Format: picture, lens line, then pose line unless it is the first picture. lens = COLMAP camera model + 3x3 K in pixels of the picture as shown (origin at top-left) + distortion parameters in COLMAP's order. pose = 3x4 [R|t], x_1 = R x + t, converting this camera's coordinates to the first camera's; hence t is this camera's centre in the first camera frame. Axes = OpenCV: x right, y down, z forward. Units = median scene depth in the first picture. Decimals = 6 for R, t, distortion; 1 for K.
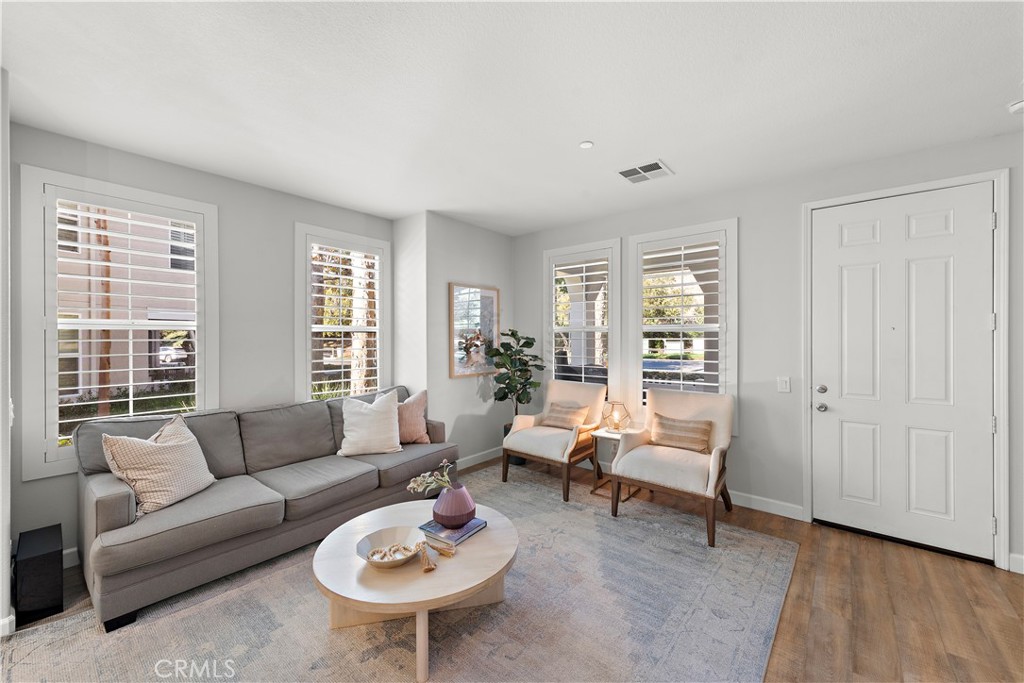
lens RADIAL K [[401.9, 0, 511.1], [0, 401.9, 342.4], [0, 0, 1]] dist [0.013233, -0.002330]
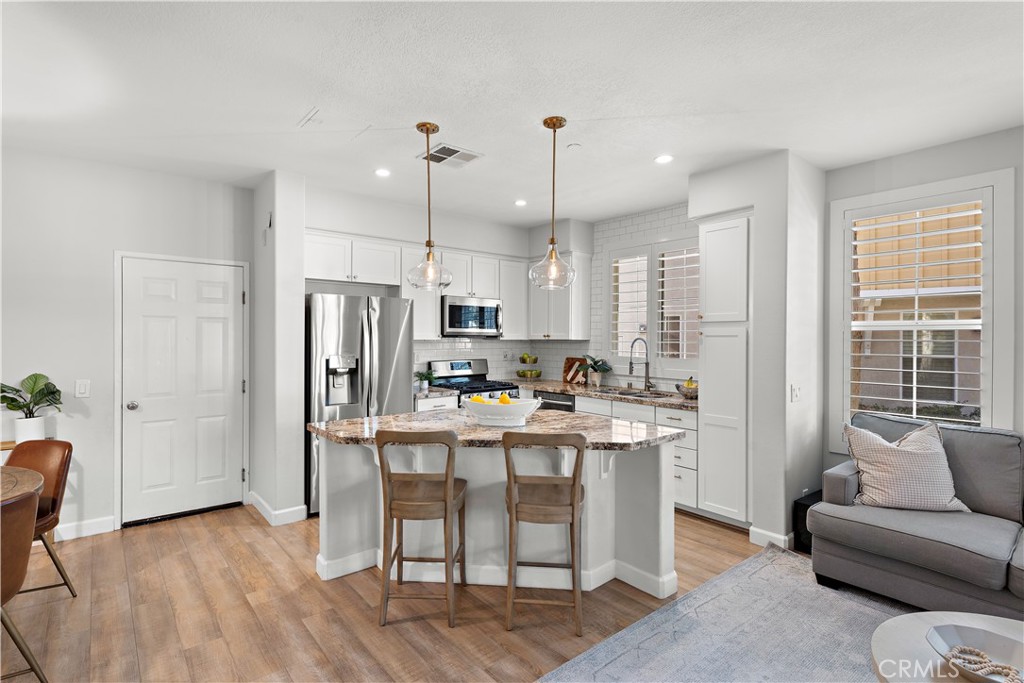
lens RADIAL K [[494.7, 0, 504.6], [0, 494.7, 340.6], [0, 0, 1]] dist [0.009213, -0.001976]
pose [[-0.188619, 0.006072, -0.982032, 0.396077], [-0.009487, 0.999923, 0.008005, -0.005011], [0.982004, 0.010826, -0.188547, 0.230581]]
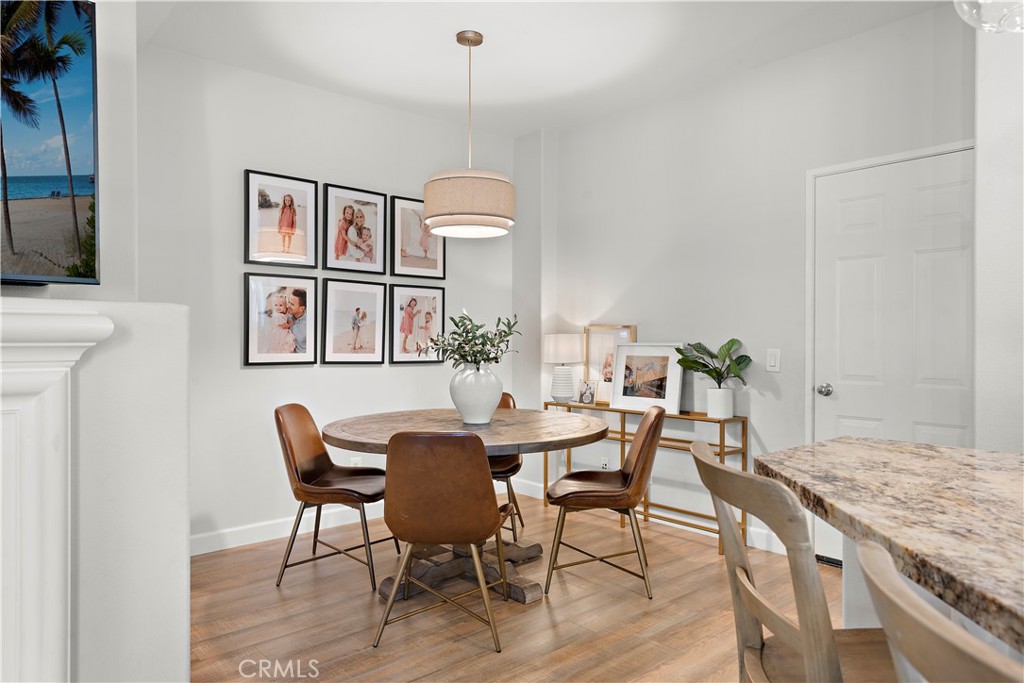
lens RADIAL K [[667.0, 0, 510.9], [0, 667.0, 347.2], [0, 0, 1]] dist [0.001539, 0.000829]
pose [[-0.987137, -0.002643, 0.159854, -0.277986], [0.000434, 0.999815, 0.019212, 0.078373], [-0.159875, 0.019034, -0.986954, 0.304540]]
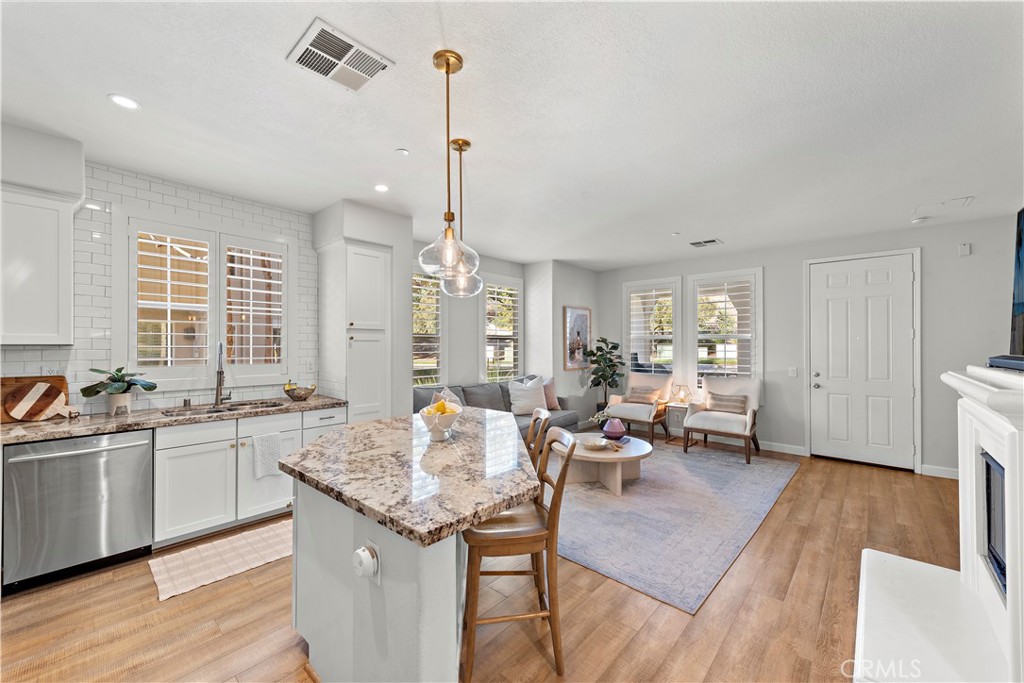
lens RADIAL K [[401.9, 0, 509.9], [0, 401.9, 345.7], [0, 0, 1]] dist [0.013233, -0.002330]
pose [[0.999109, 0.000305, -0.042201, -0.393325], [-0.000561, 0.999981, -0.006073, 0.009807], [0.042198, 0.006092, 0.999091, -0.674032]]
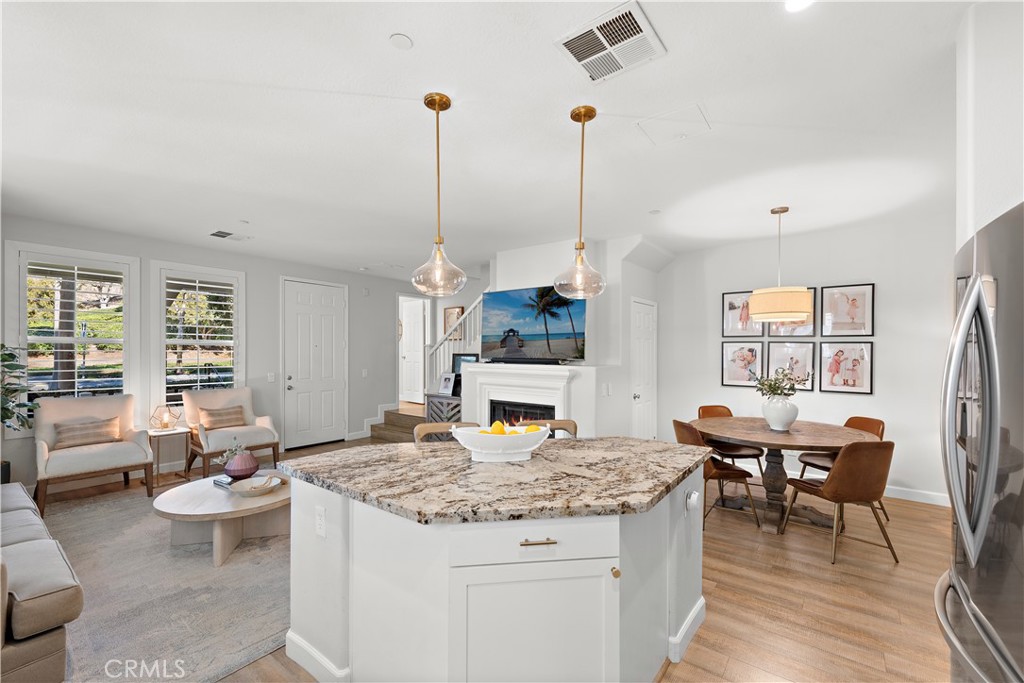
lens RADIAL K [[430.5, 0, 509.1], [0, 430.5, 349.6], [0, 0, 1]] dist [0.014608, -0.002880]
pose [[-0.038990, 0.000364, 0.999240, -1.242396], [0.005302, 0.999986, -0.000158, -0.008684], [-0.999226, 0.005291, -0.038992, 0.065109]]
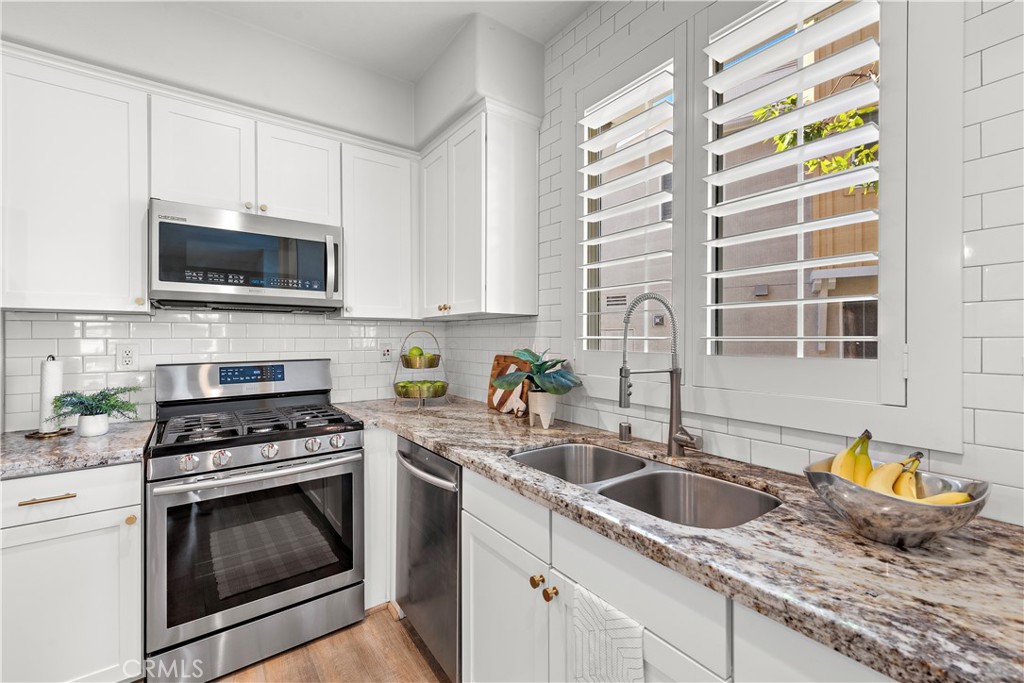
lens RADIAL K [[430.5, 0, 510.2], [0, 430.5, 338.9], [0, 0, 1]] dist [0.014608, -0.002880]
pose [[-0.238923, 0.002367, -0.971036, -0.729307], [-0.004054, 0.999986, 0.003435, 0.039530], [0.971030, 0.004758, -0.238910, 0.317364]]
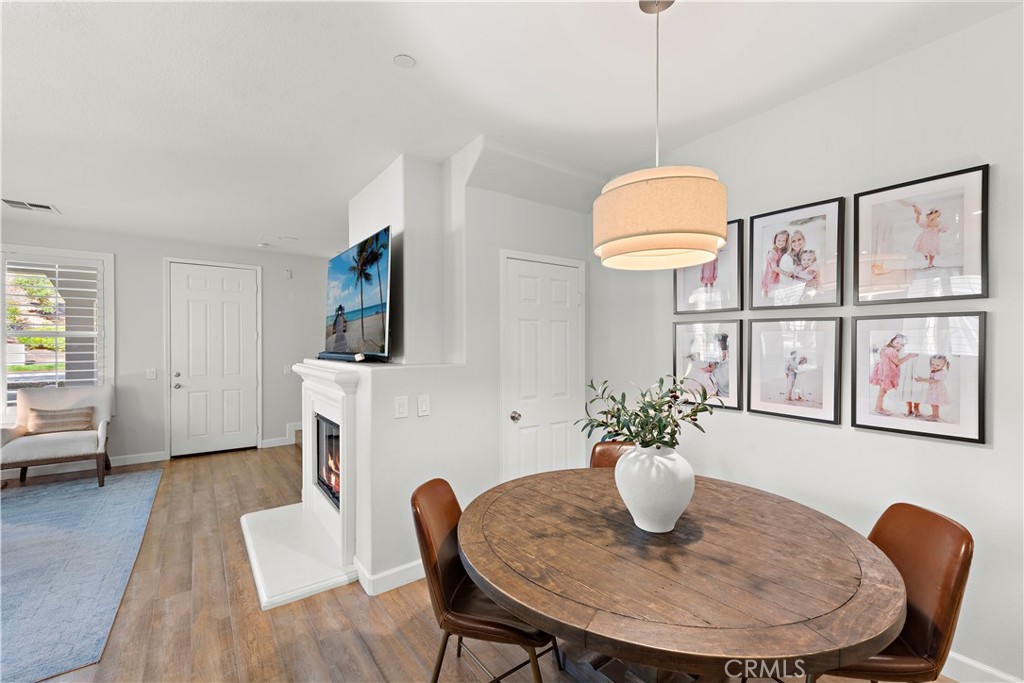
lens RADIAL K [[430.5, 0, 510.5], [0, 430.5, 340.5], [0, 0, 1]] dist [0.014608, -0.002880]
pose [[0.245979, 0.006584, 0.969253, -0.579130], [0.009755, 0.999909, -0.009268, 0.008871], [-0.969226, 0.011735, 0.245893, -0.710567]]
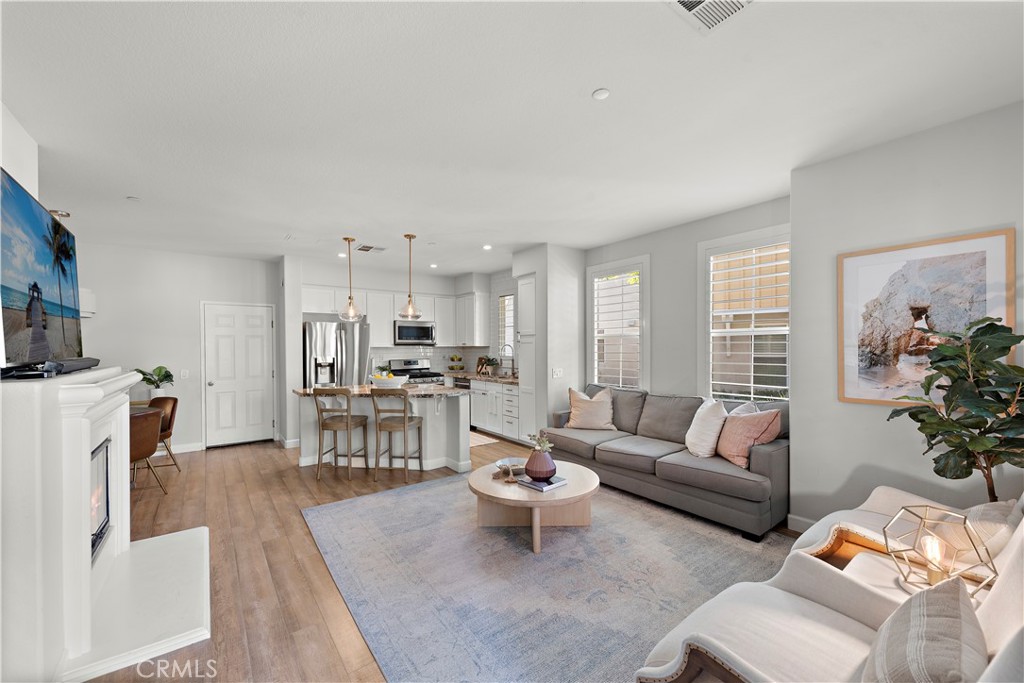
lens RADIAL K [[401.9, 0, 508.5], [0, 401.9, 350.2], [0, 0, 1]] dist [0.013233, -0.002330]
pose [[-0.233292, 0.011588, -0.972338, 0.839691], [0.000328, 0.999930, 0.011839, -0.000288], [0.972407, 0.002443, -0.233279, 0.846271]]
